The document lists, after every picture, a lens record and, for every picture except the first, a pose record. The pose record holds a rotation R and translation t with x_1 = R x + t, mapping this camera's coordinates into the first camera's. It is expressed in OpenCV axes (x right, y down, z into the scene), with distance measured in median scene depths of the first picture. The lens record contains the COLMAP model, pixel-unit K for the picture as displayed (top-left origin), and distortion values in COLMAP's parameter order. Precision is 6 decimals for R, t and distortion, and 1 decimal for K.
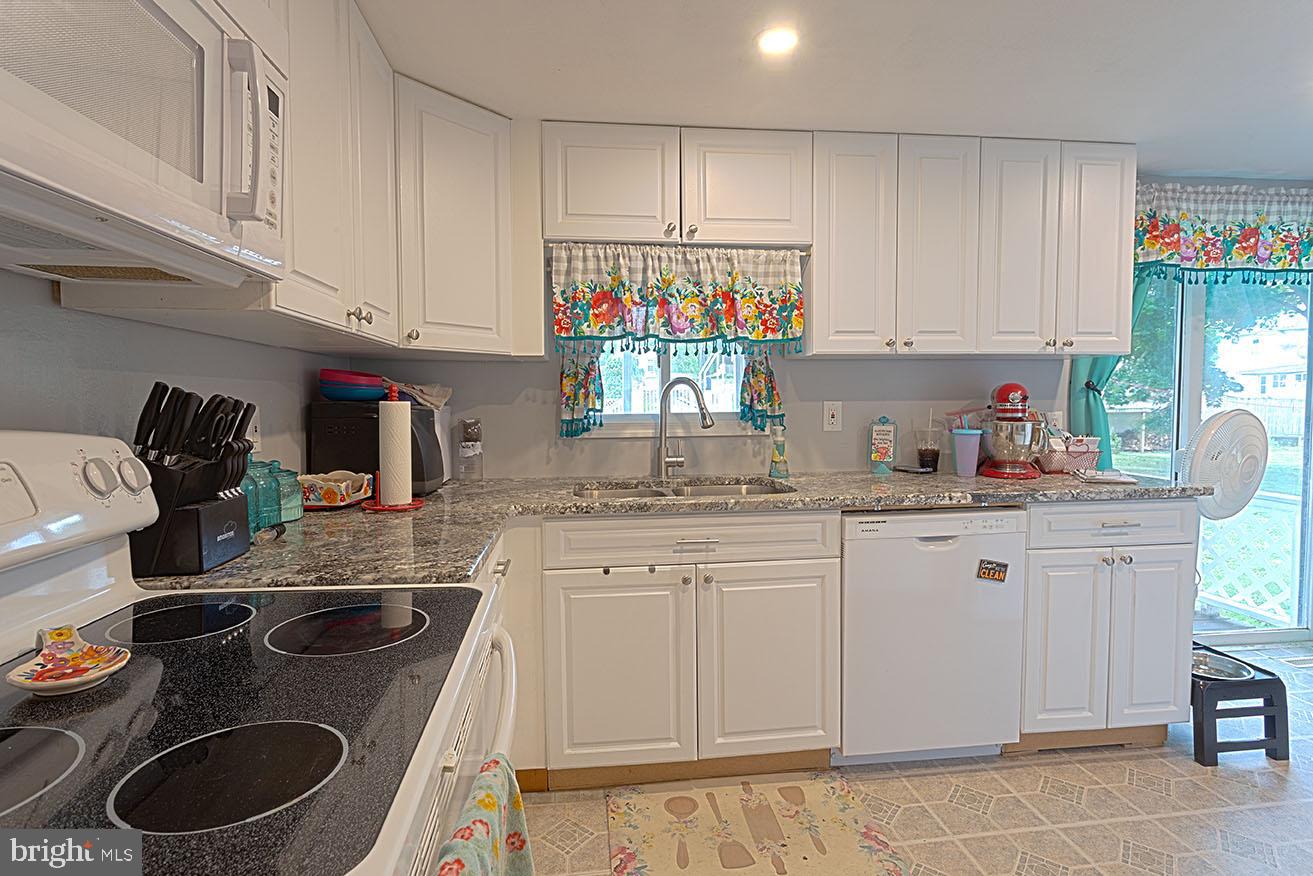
lens RADIAL K [[661.0, 0, 655.4], [0, 661.0, 432.9], [0, 0, 1]] dist [-0.007116, 0.001345]
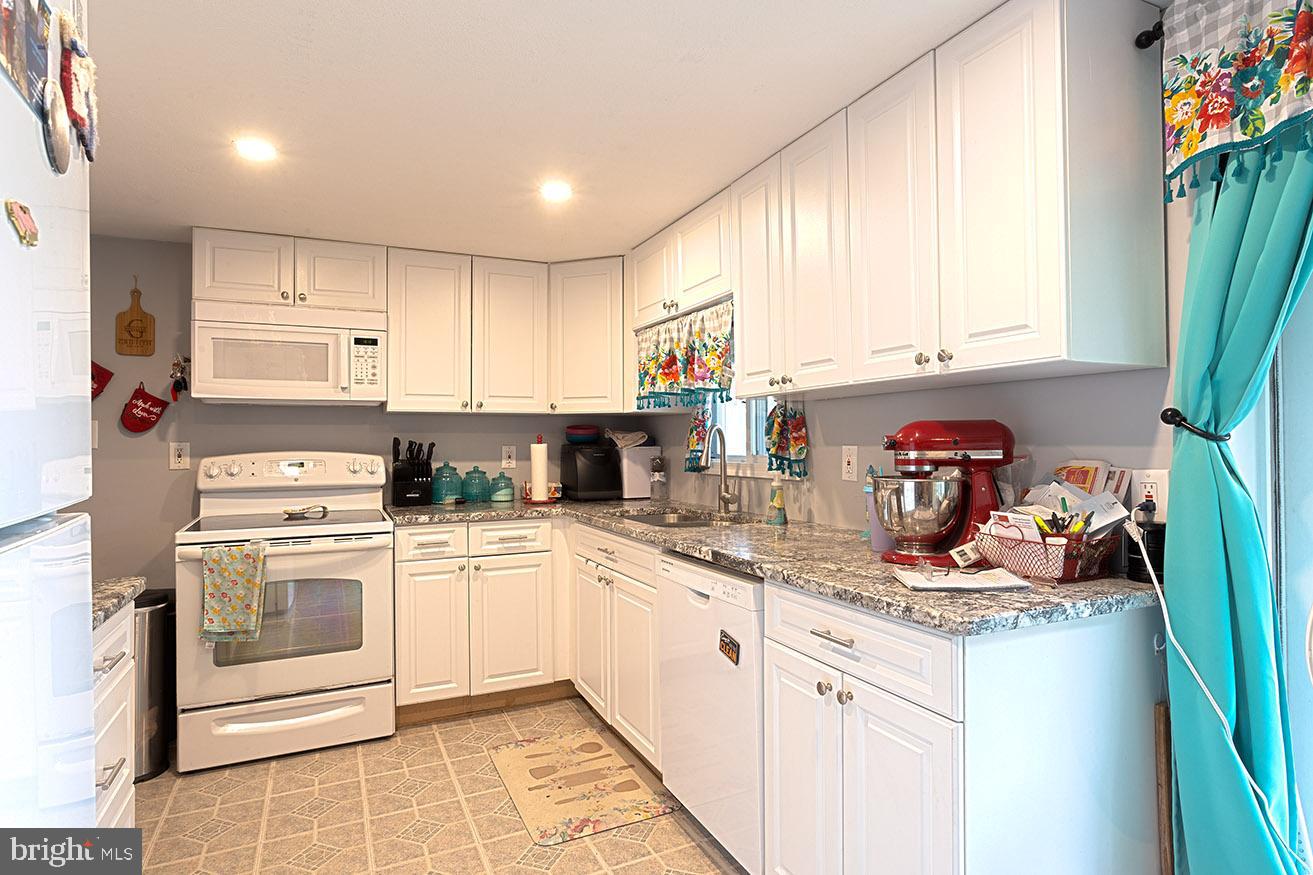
lens RADIAL K [[695.0, 0, 654.4], [0, 695.0, 434.5], [0, 0, 1]] dist [-0.011205, 0.001013]
pose [[0.307801, -0.006609, -0.951428, 1.327157], [-0.046656, 0.998668, -0.022031, -0.039643], [0.950306, 0.051171, 0.307082, 0.616733]]
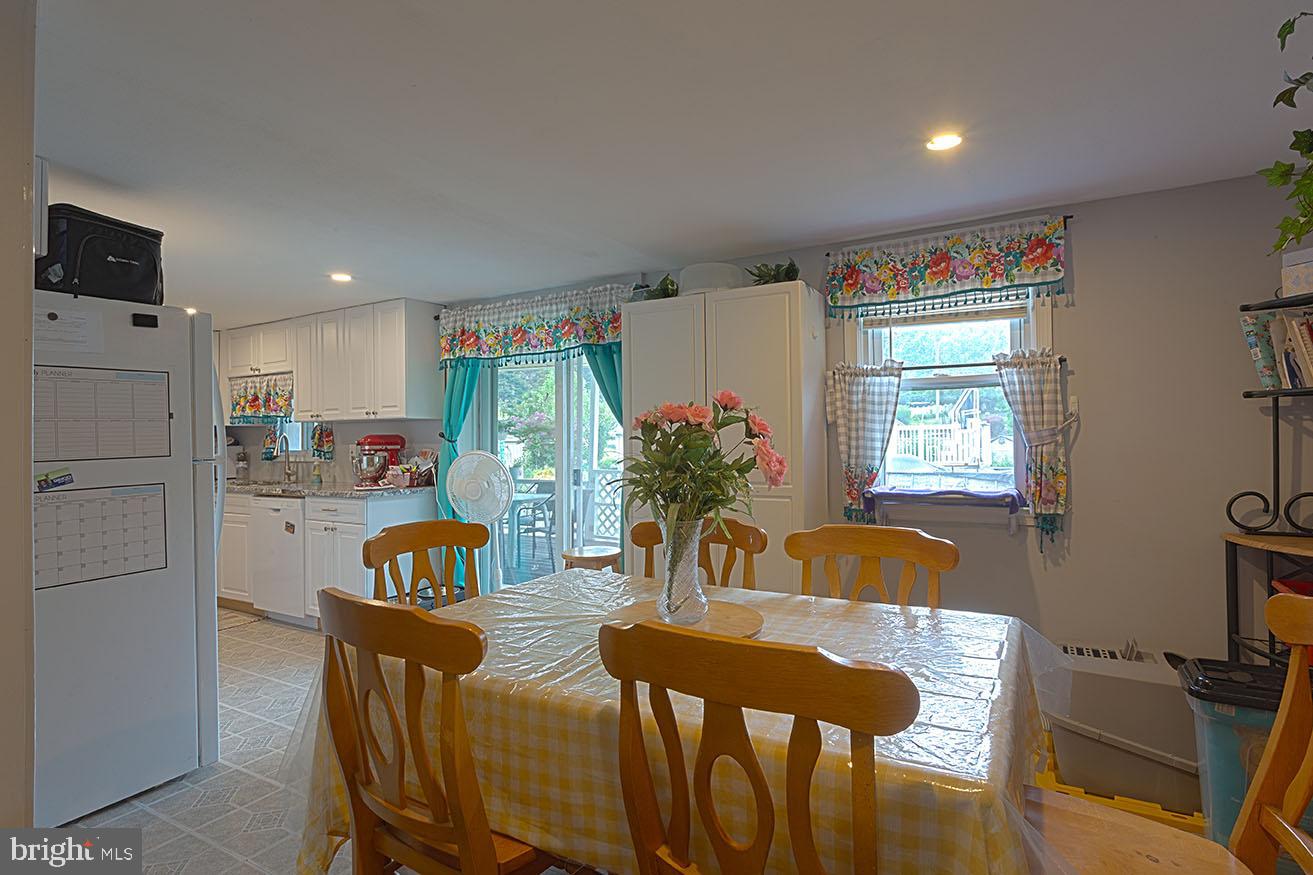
lens RADIAL K [[661.0, 0, 653.8], [0, 661.0, 437.5], [0, 0, 1]] dist [-0.007116, 0.001345]
pose [[0.794565, -0.002934, -0.607172, 2.652635], [-0.030276, 0.998553, -0.044446, -0.013833], [0.606424, 0.053698, 0.793326, 0.040399]]
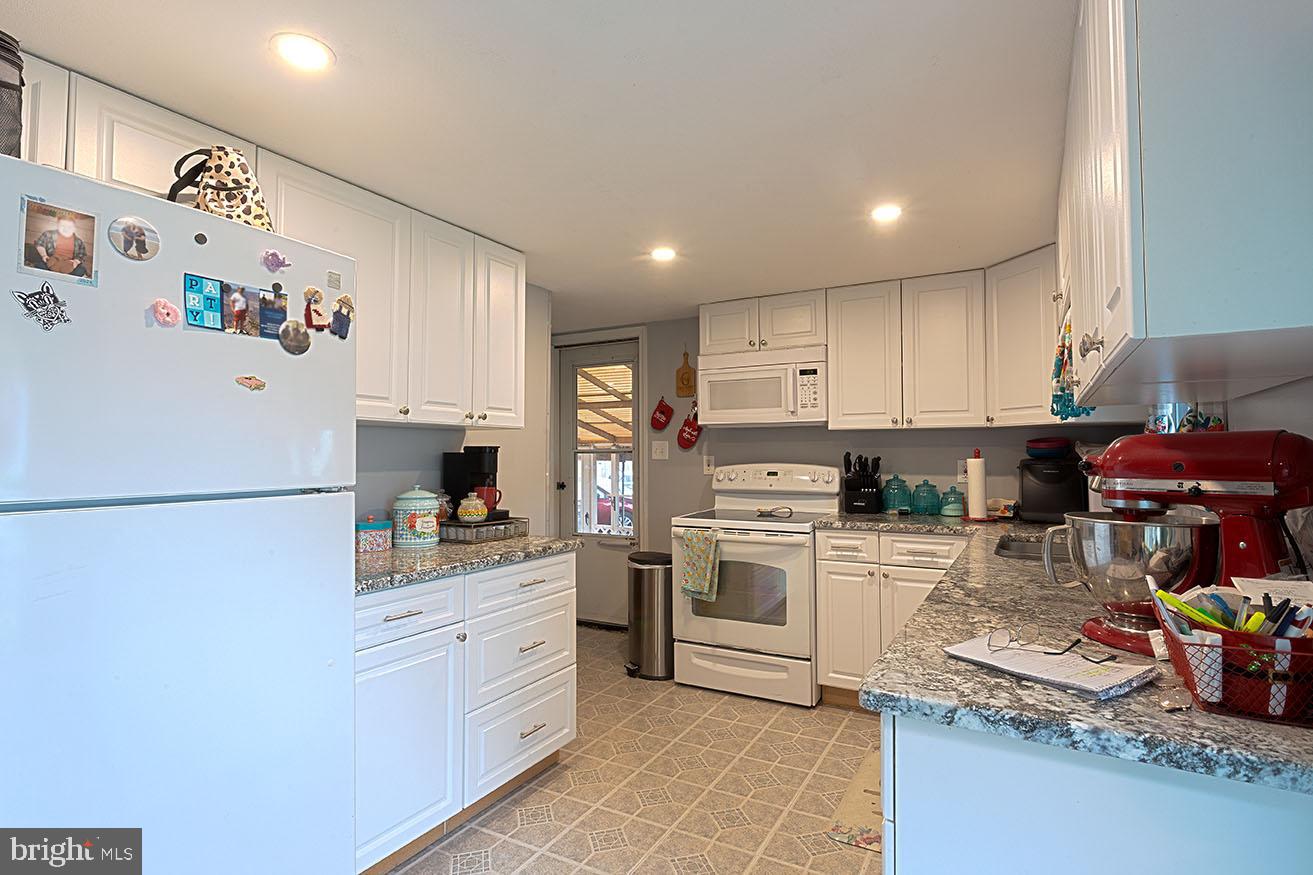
lens RADIAL K [[661.0, 0, 663.8], [0, 661.0, 435.7], [0, 0, 1]] dist [-0.007116, 0.001345]
pose [[-0.599046, -0.015484, -0.800565, 1.299653], [-0.036619, 0.999297, 0.008073, -0.078821], [0.799877, 0.034152, -0.599191, 1.187628]]
